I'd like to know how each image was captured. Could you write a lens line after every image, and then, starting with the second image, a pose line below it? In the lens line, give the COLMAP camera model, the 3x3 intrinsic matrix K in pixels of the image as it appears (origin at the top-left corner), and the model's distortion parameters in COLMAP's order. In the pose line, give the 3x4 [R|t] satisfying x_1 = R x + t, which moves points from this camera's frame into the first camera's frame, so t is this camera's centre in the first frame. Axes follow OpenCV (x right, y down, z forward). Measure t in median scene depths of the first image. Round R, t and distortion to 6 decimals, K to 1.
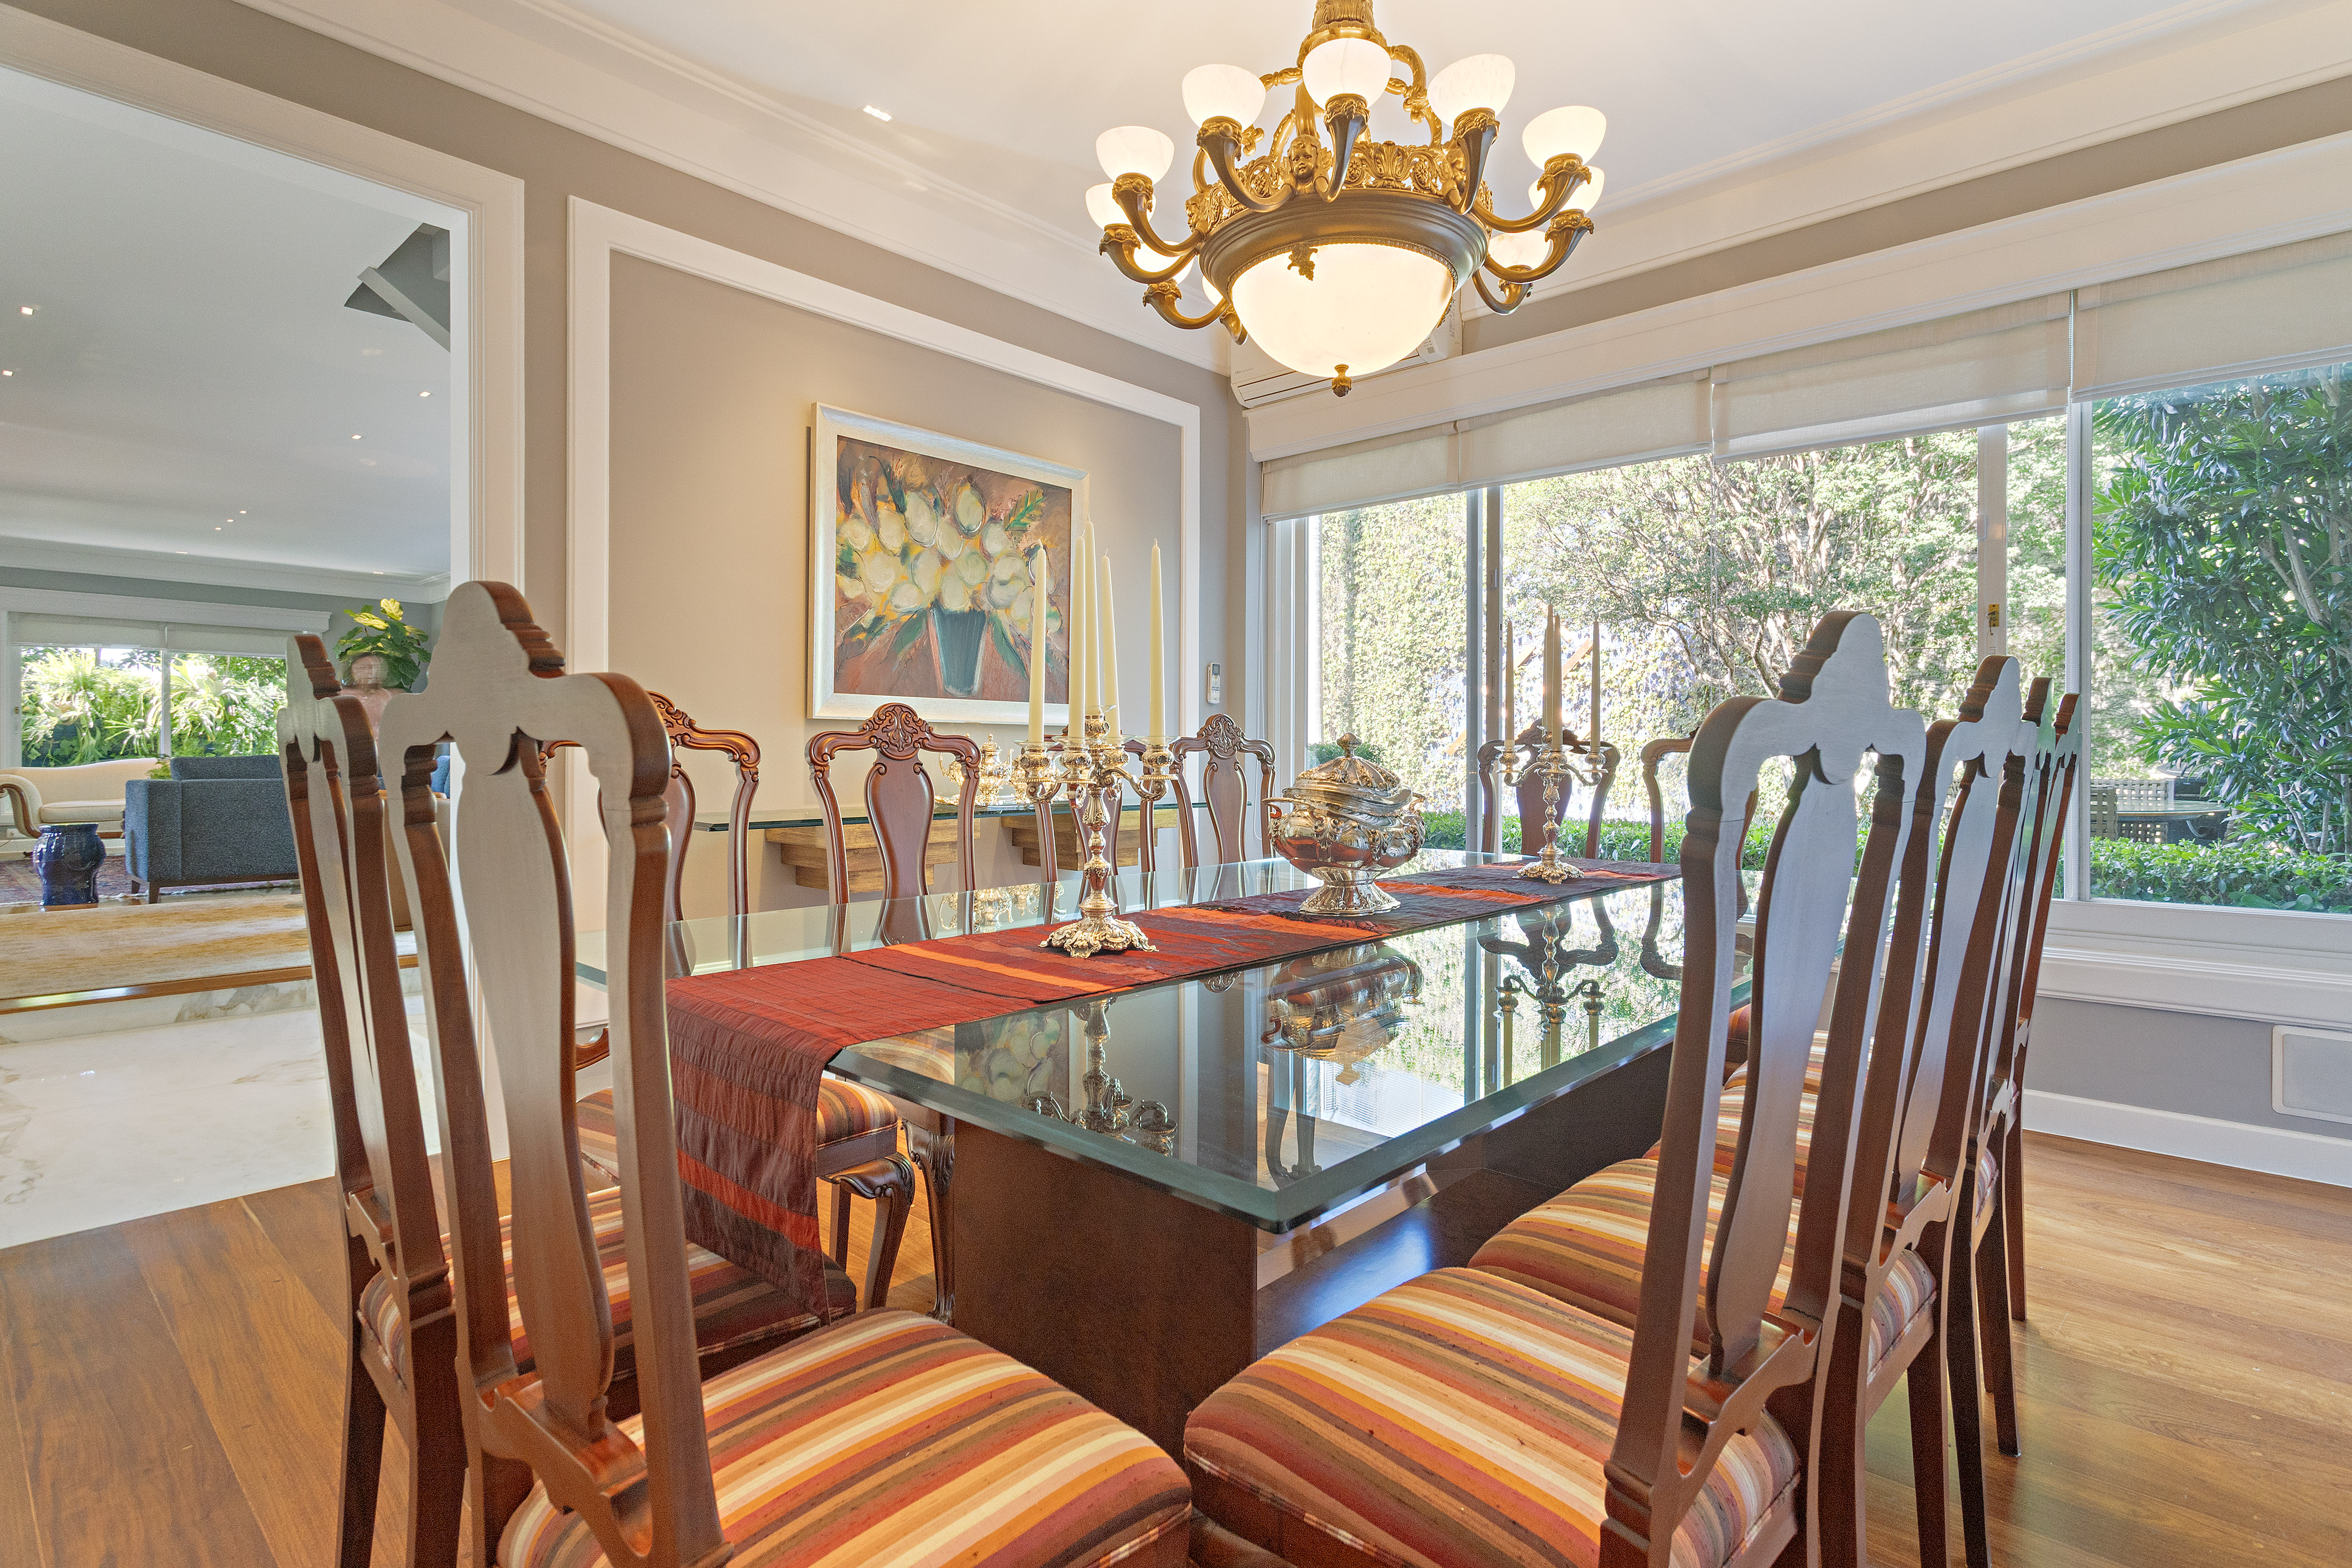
lens RADIAL K [[1121.2, 0, 1183.5], [0, 1121.2, 750.6], [0, 0, 1]] dist [0.001497, 0.000094]
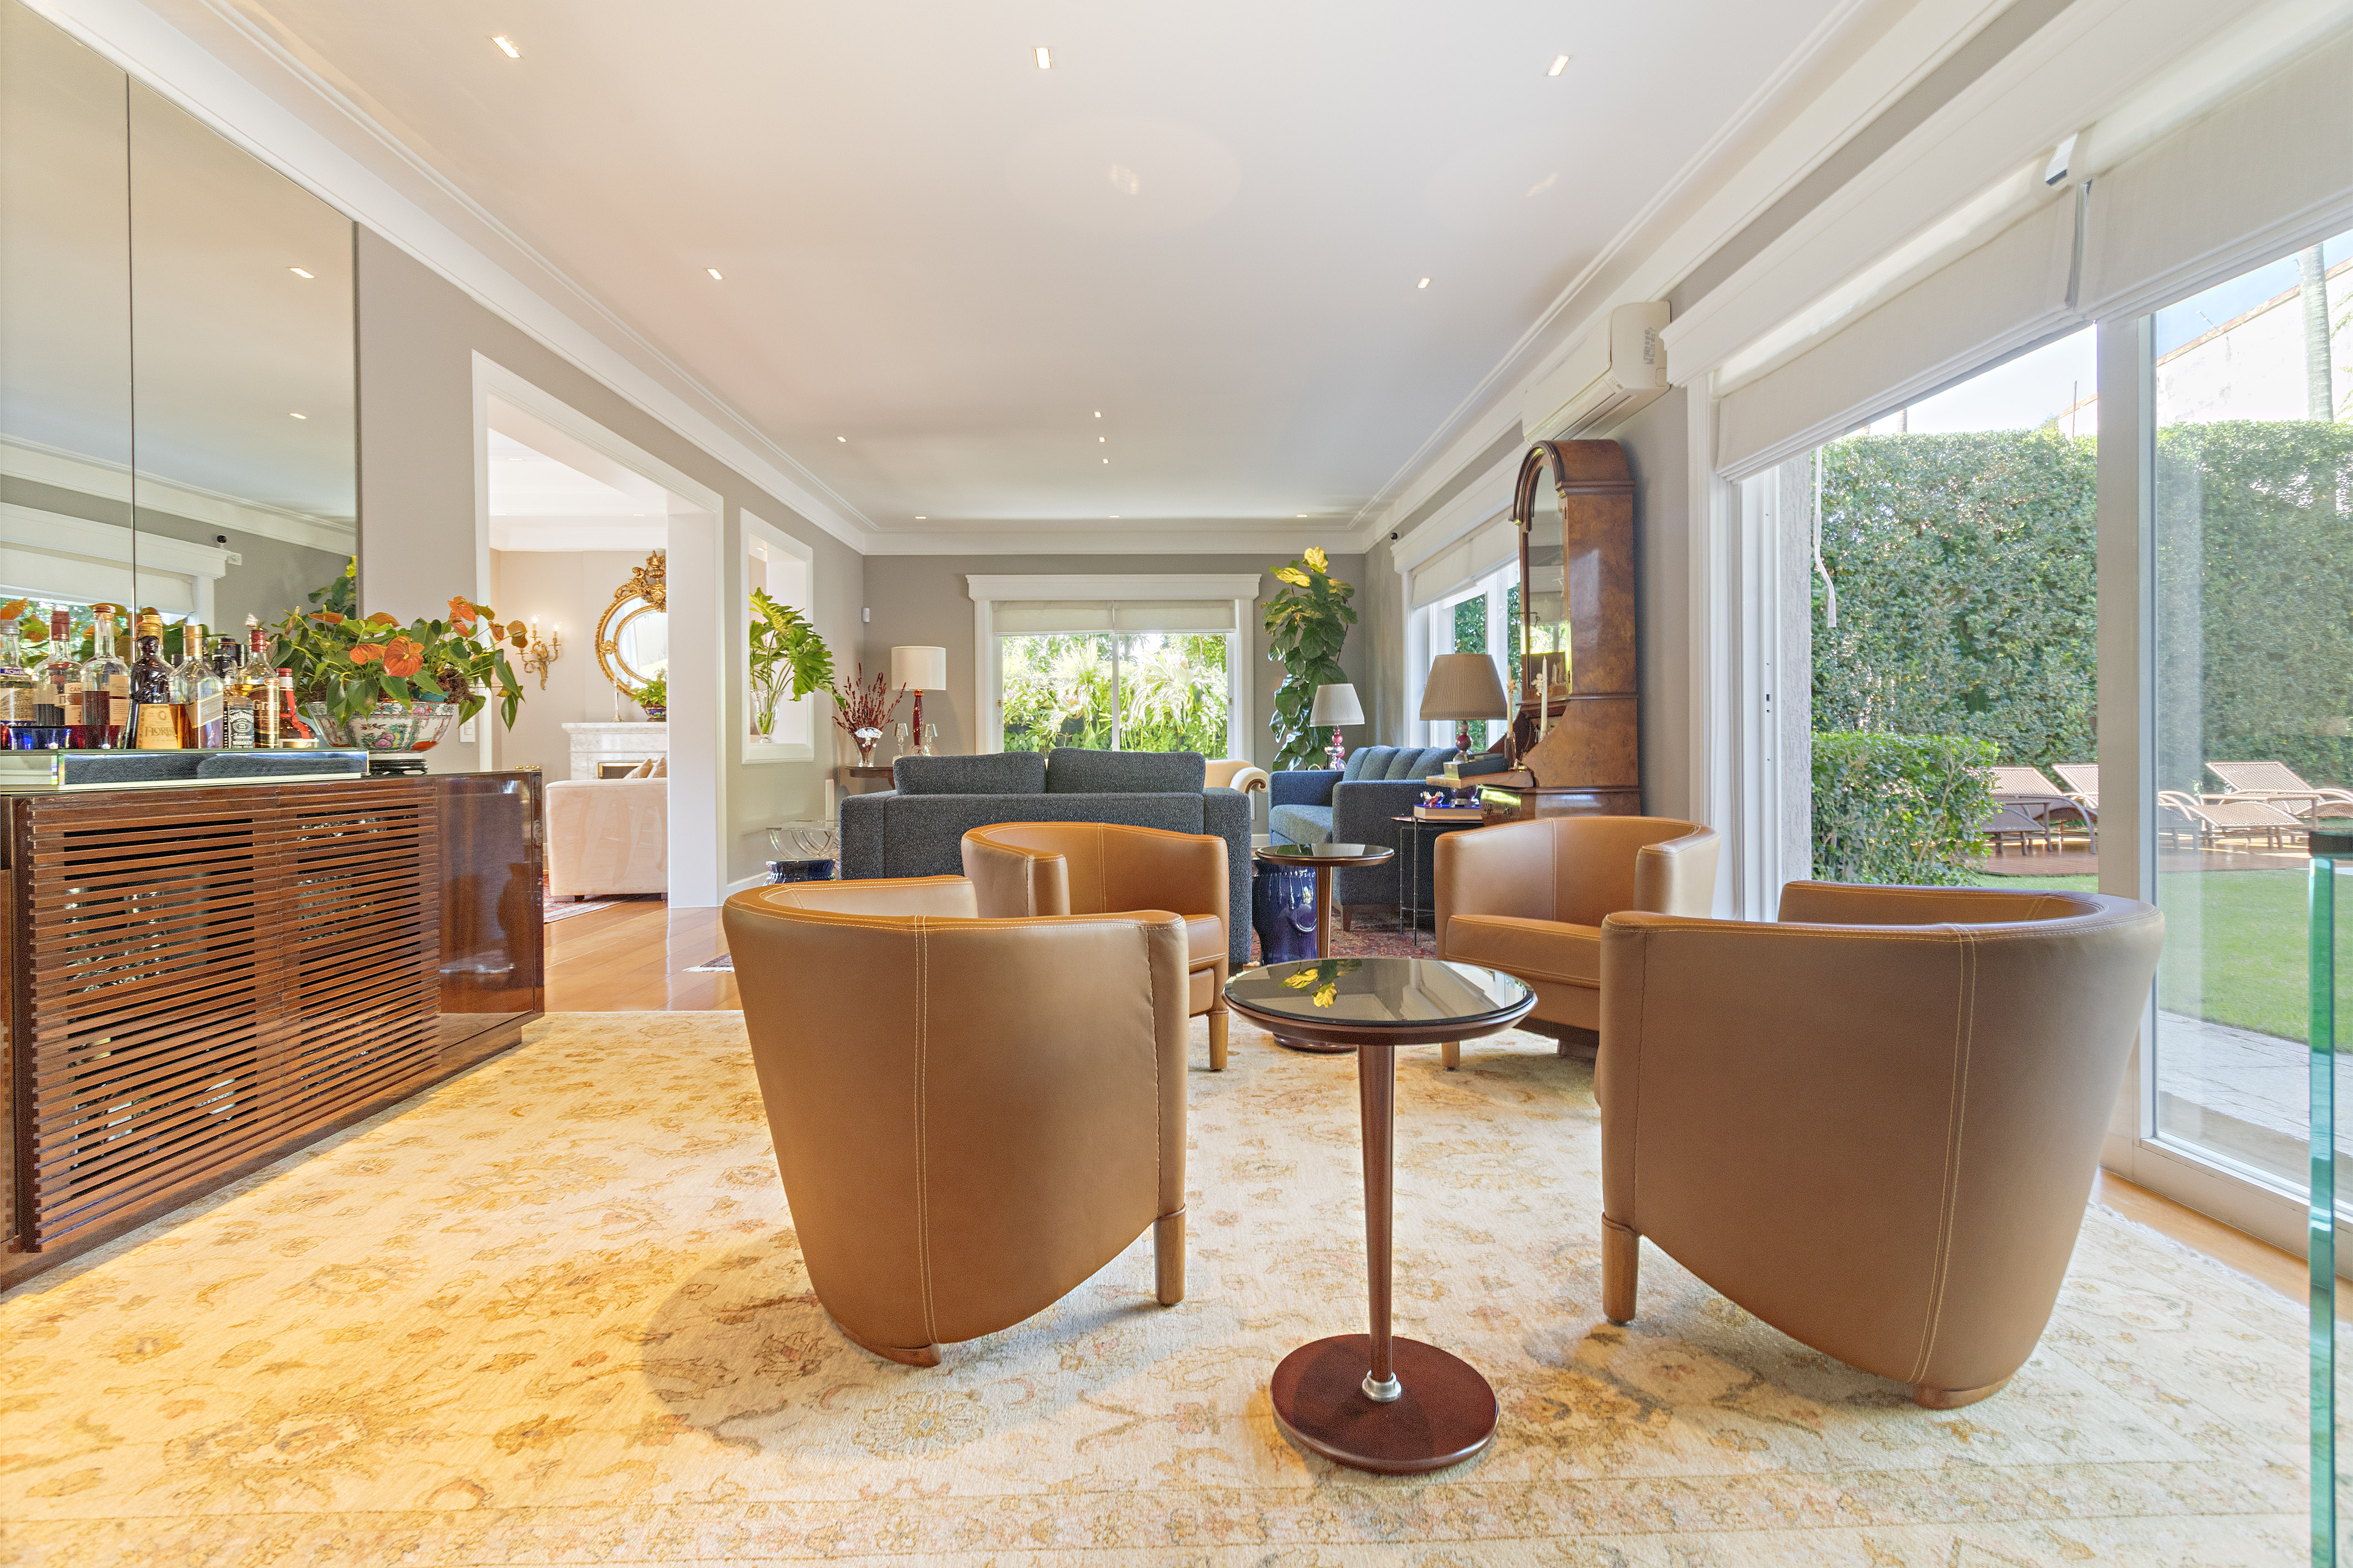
lens RADIAL K [[1121.6, 0, 1184.0], [0, 1121.6, 750.6], [0, 0, 1]] dist [0.001497, 0.000094]
pose [[0.689626, -0.001690, -0.724163, -0.203768], [0.009159, 0.999938, 0.006389, 0.000376], [0.724107, -0.011038, 0.689599, 0.393148]]
